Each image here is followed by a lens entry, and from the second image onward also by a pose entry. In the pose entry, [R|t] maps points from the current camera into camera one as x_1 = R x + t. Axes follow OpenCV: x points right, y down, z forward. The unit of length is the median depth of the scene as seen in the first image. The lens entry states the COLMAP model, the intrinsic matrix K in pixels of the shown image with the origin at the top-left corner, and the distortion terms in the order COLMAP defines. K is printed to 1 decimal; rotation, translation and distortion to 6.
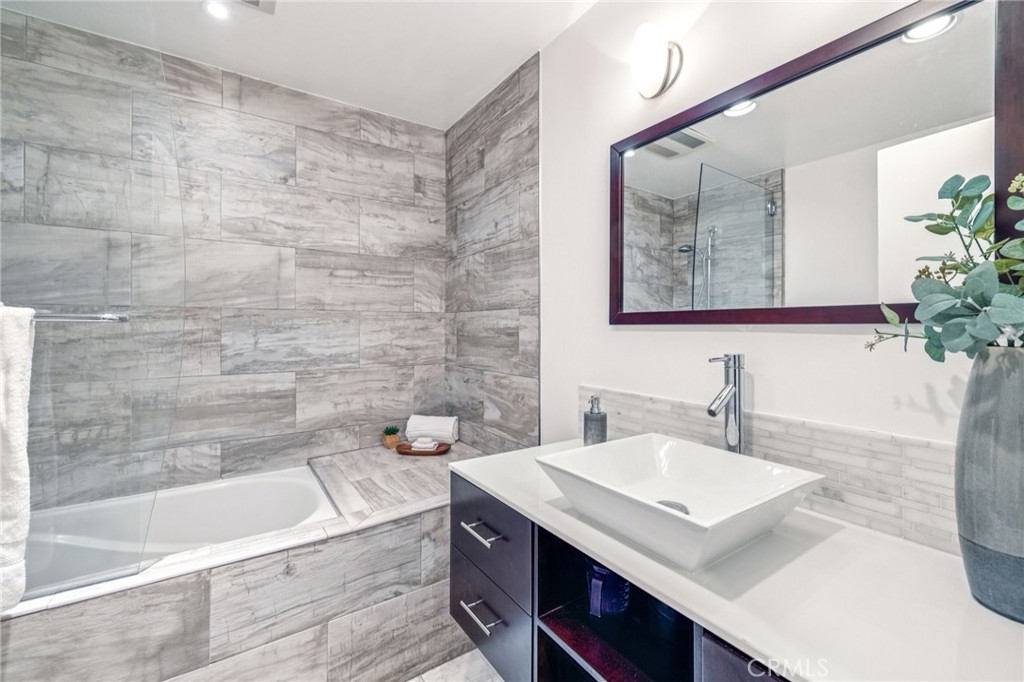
lens RADIAL K [[423.8, 0, 510.1], [0, 423.8, 332.5], [0, 0, 1]] dist [0.001111, -0.000113]
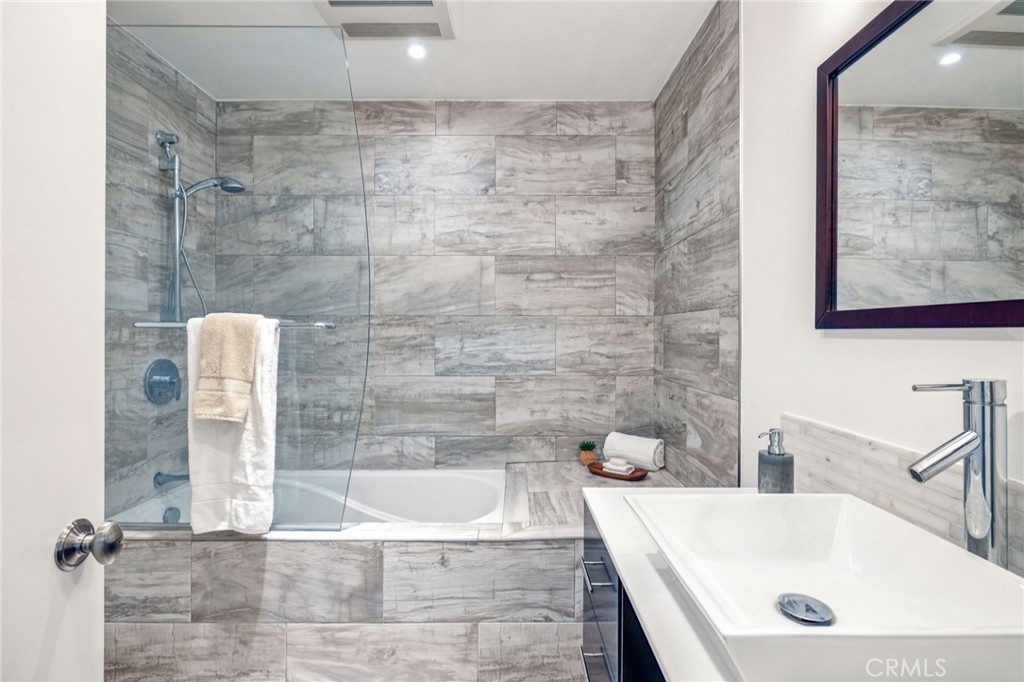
lens RADIAL K [[481.9, 0, 517.8], [0, 481.9, 340.4], [0, 0, 1]] dist [-0.003562, -0.000058]
pose [[0.837265, 0.008046, -0.546738, 0.182976], [-0.006148, 0.999967, 0.005301, -0.000726], [0.546763, -0.001077, 0.837287, 0.057749]]
